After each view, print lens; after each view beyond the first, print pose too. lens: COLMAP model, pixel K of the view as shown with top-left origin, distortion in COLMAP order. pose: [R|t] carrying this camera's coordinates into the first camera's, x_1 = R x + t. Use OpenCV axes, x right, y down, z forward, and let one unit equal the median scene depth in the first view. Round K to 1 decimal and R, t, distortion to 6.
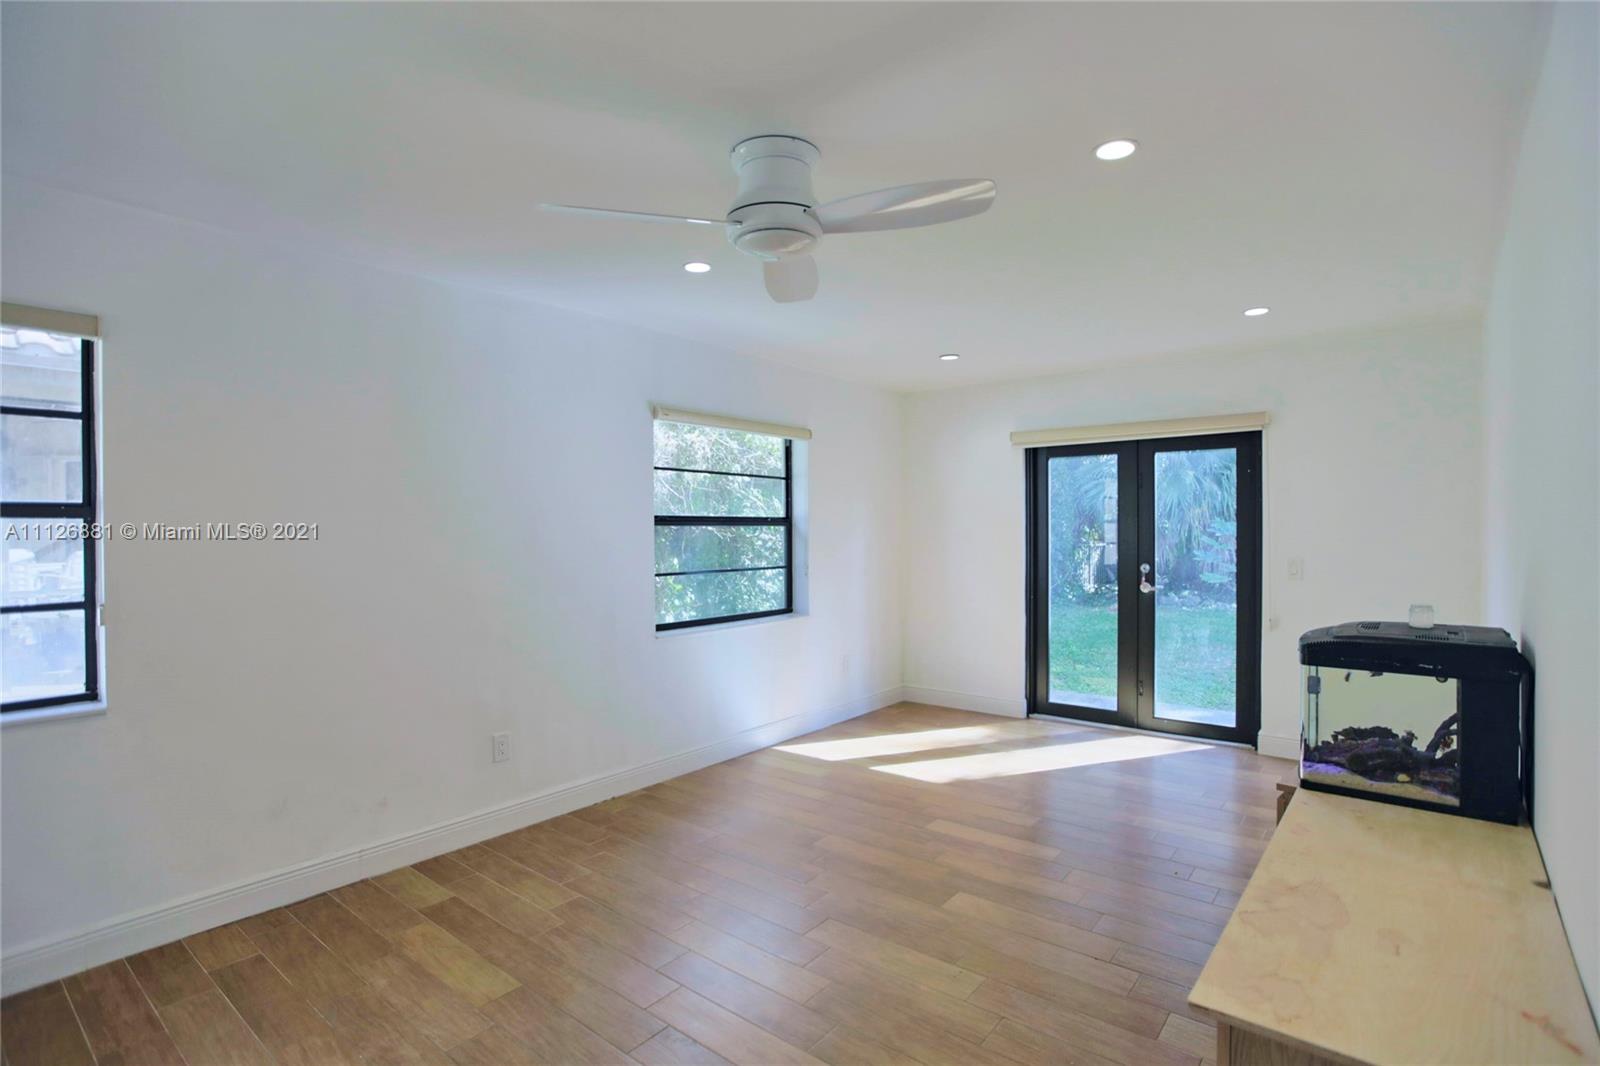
lens RADIAL K [[763.8, 0, 806.0], [0, 763.8, 536.5], [0, 0, 1]] dist [-0.019223, 0.000232]
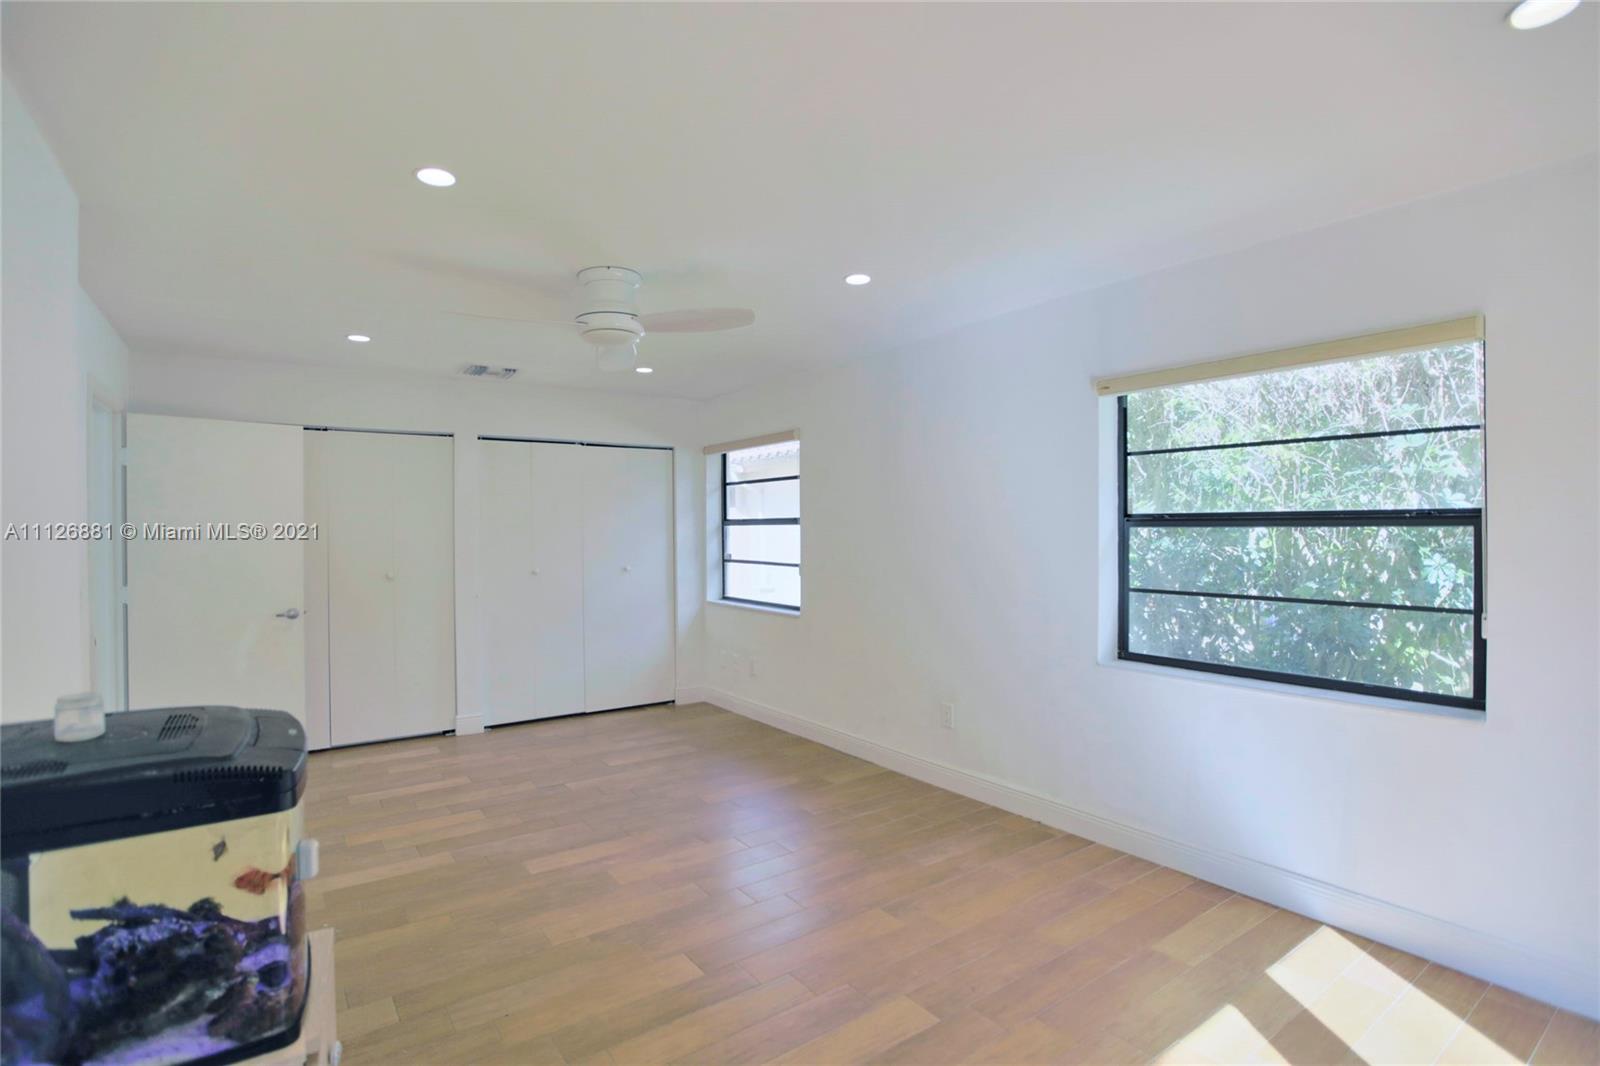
lens RADIAL K [[763.8, 0, 801.5], [0, 763.8, 532.1], [0, 0, 1]] dist [-0.019223, 0.000232]
pose [[-0.235075, 0.011631, -0.971908, 0.728110], [-0.003284, 0.999913, 0.012760, -0.020551], [0.971972, 0.006191, -0.235016, 0.959827]]
